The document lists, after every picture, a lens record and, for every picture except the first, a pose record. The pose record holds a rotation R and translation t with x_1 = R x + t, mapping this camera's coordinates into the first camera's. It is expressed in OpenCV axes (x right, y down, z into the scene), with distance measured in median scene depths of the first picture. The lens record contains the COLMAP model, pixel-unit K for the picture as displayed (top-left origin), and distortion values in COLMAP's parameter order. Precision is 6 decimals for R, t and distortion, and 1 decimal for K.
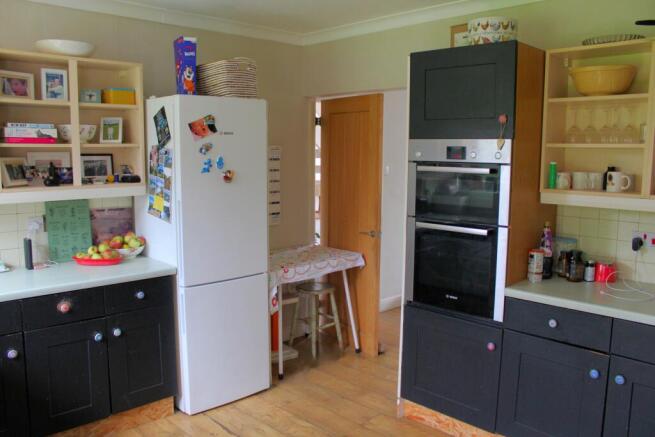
lens RADIAL K [[588.5, 0, 327.5], [0, 588.5, 218.5], [0, 0, 1]] dist [-0.005193, -0.003360]
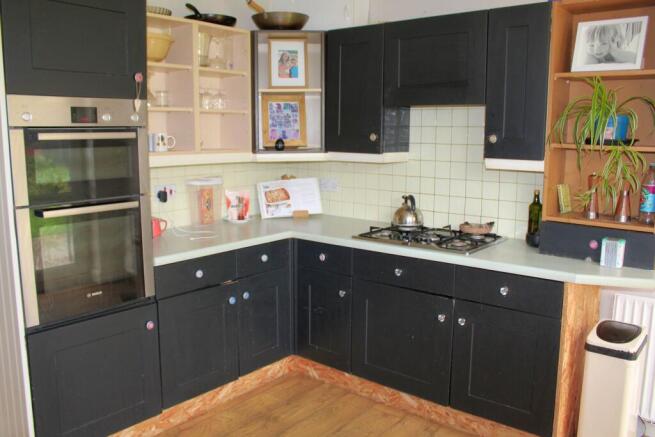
lens RADIAL K [[588.5, 0, 327.5], [0, 588.5, 218.5], [0, 0, 1]] dist [-0.005193, -0.003360]
pose [[-0.085506, -0.158780, 0.983604, -0.617013], [0.128295, 0.977247, 0.168906, -0.066403], [-0.988043, 0.140634, -0.063189, 0.742014]]
